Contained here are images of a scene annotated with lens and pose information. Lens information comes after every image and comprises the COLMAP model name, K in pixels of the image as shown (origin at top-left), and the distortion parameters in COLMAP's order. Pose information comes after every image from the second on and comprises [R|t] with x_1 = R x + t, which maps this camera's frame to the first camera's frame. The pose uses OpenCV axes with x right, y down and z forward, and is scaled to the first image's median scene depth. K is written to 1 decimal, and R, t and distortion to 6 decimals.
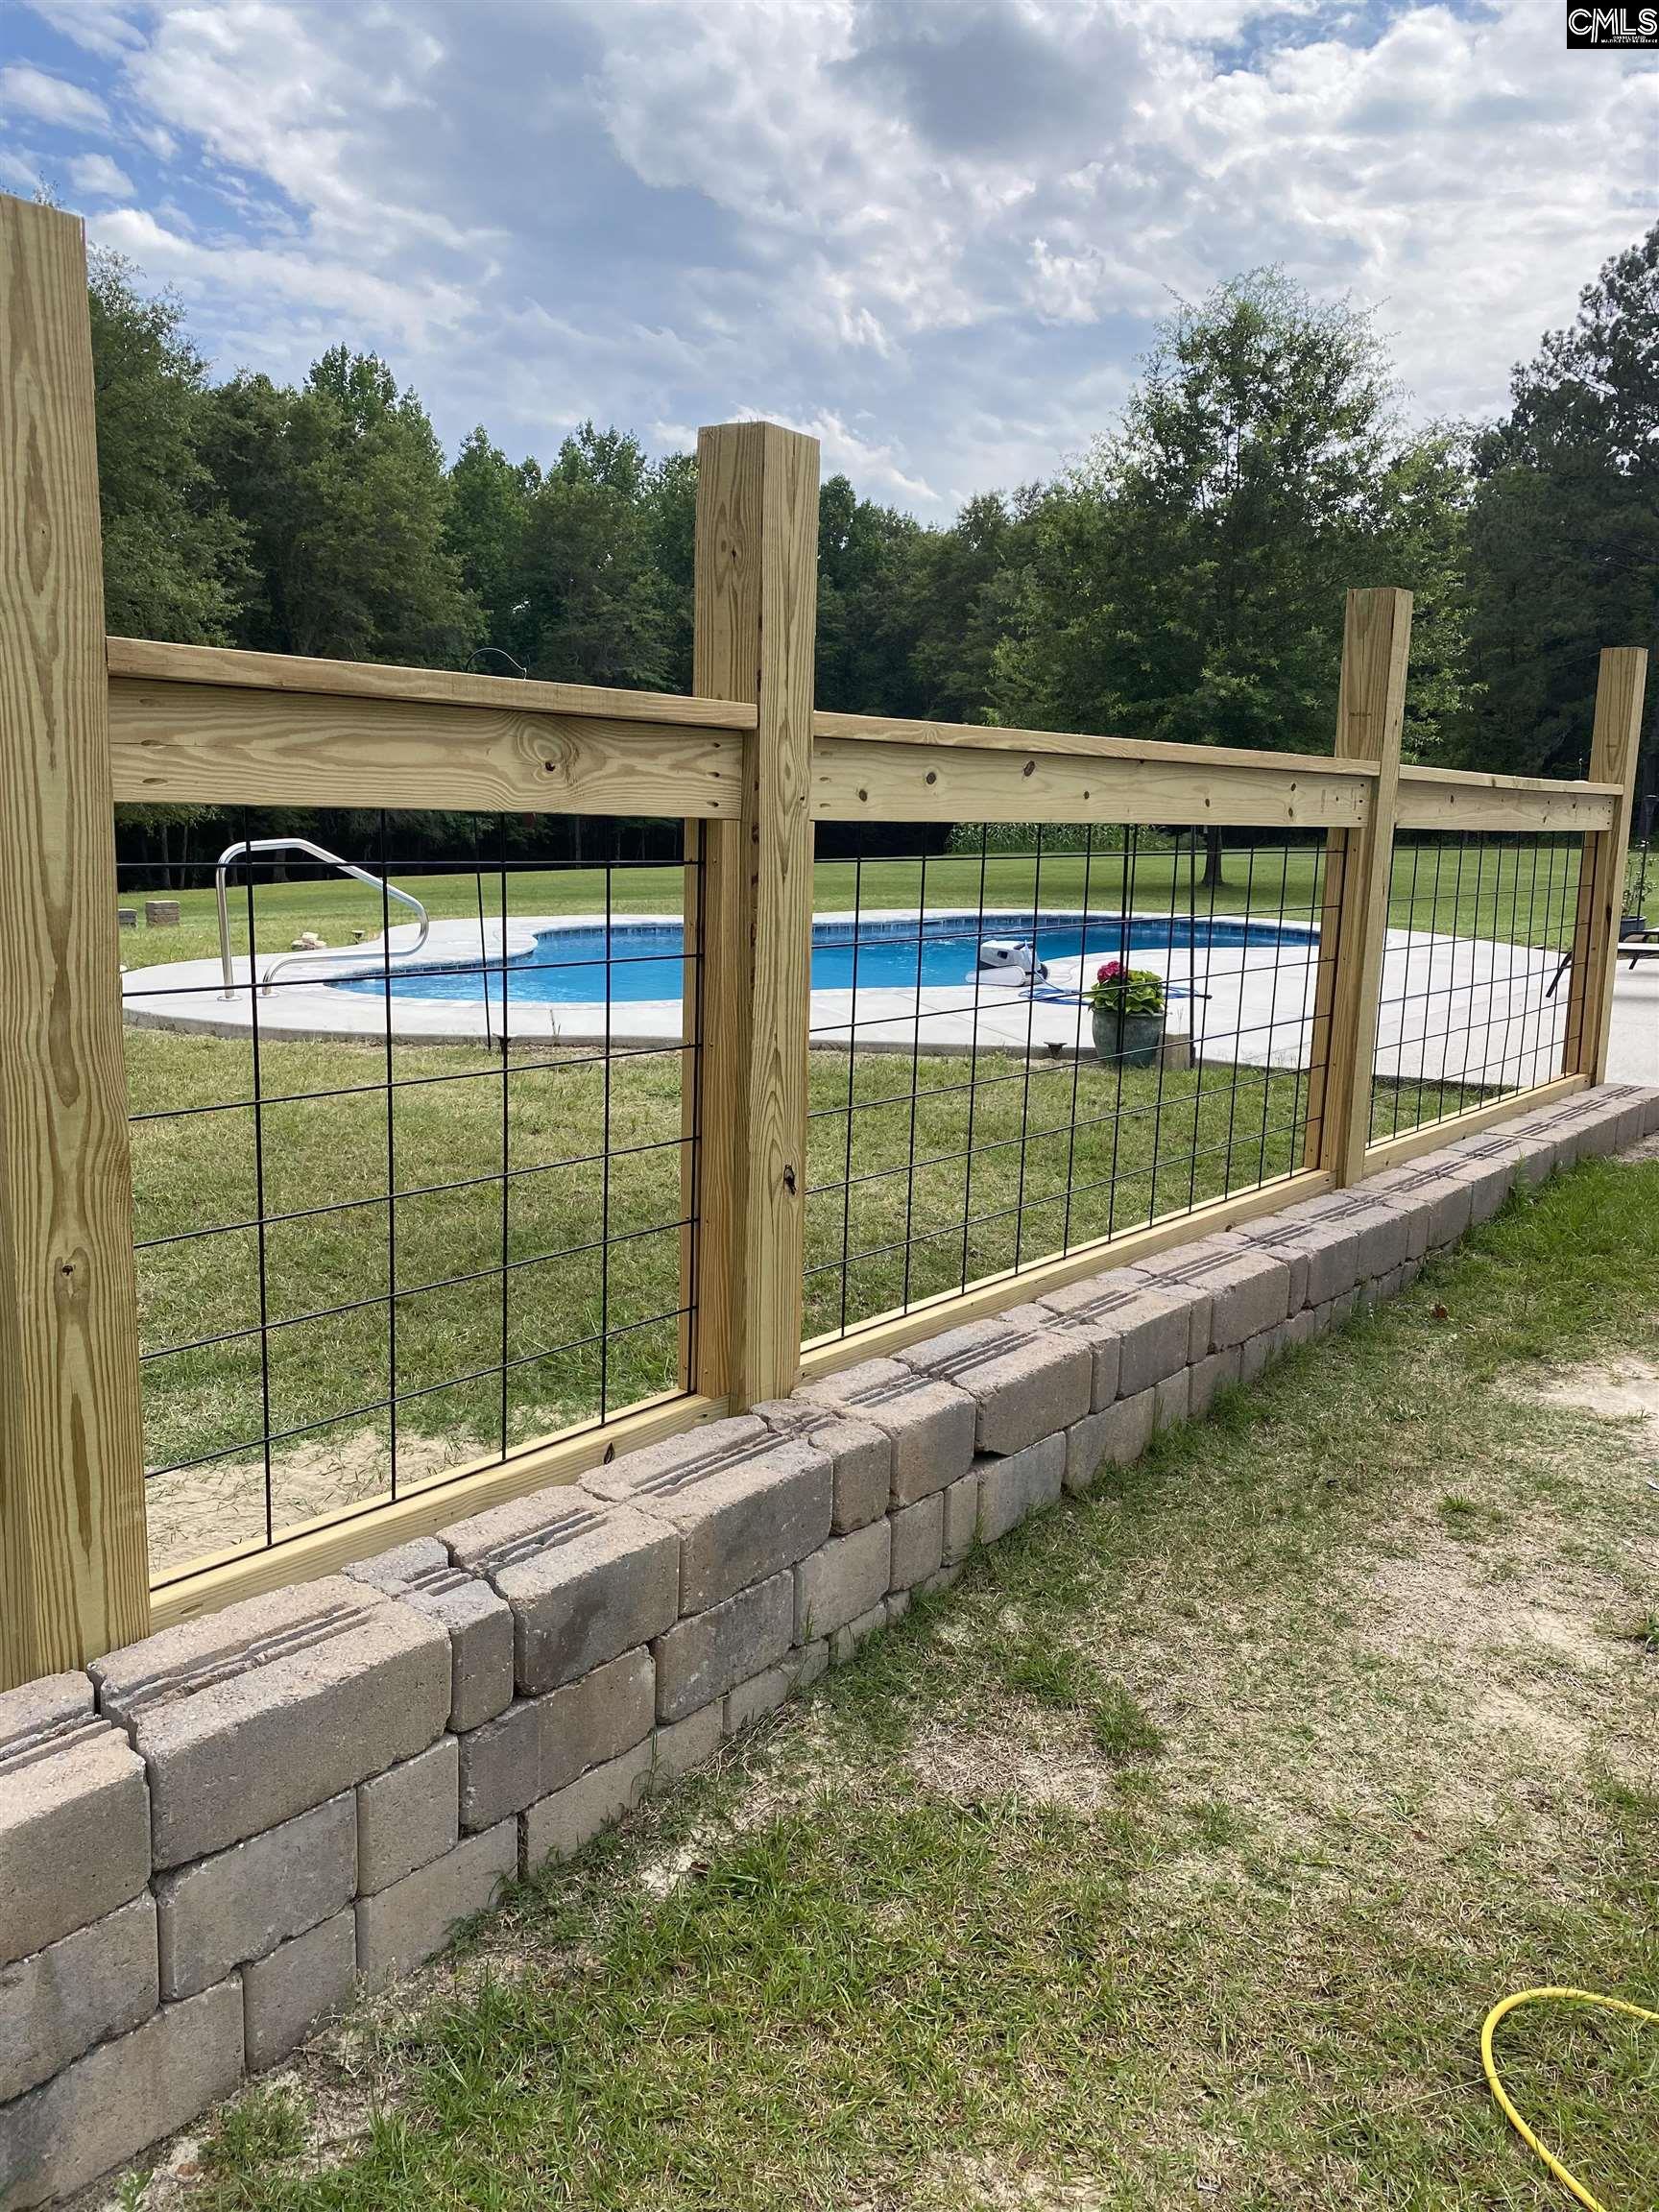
lens RADIAL K [[1688.3, 0, 829.5], [0, 1688.3, 1106.0], [0, 0, 1]] dist [0.006170, -0.004100]
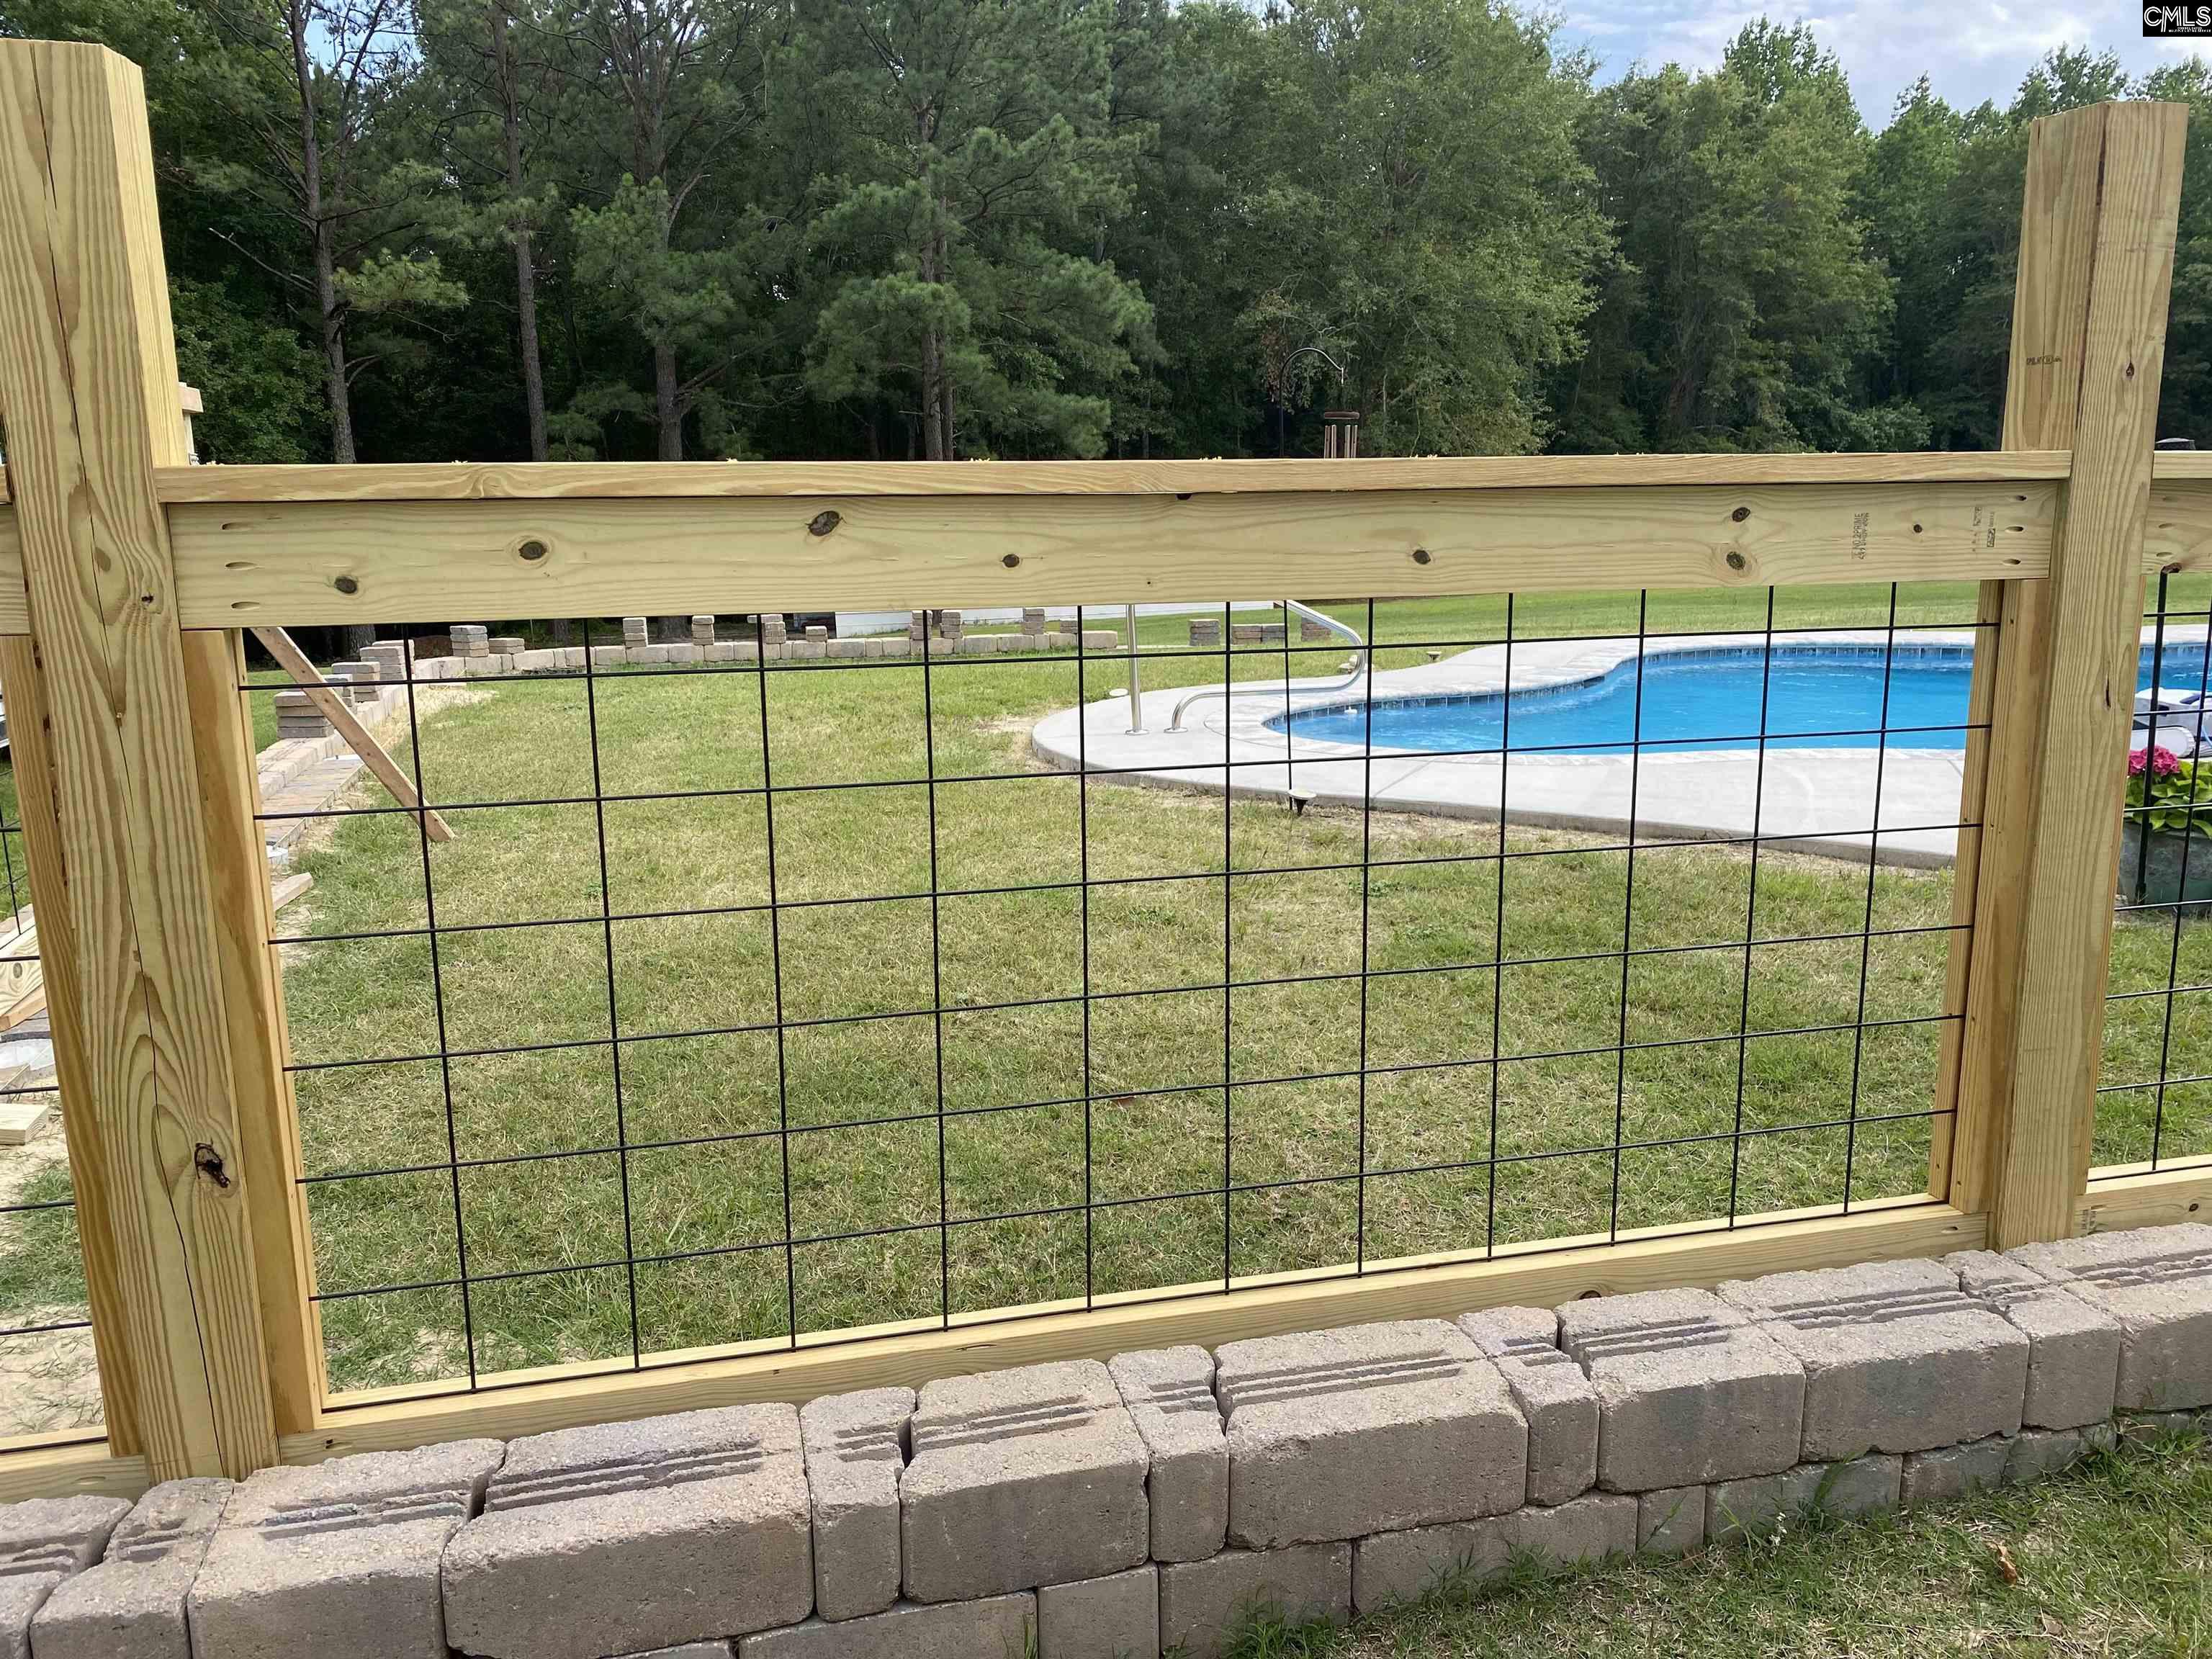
lens RADIAL K [[1688.3, 0, 1106.6], [0, 1688.3, 815.6], [0, 0, 1]] dist [0.006170, -0.004100]
pose [[0.795239, 0.074563, -0.601693, 0.078084], [-0.069863, 0.997068, 0.031223, -0.016768], [0.602257, 0.017207, 0.798117, 0.081472]]
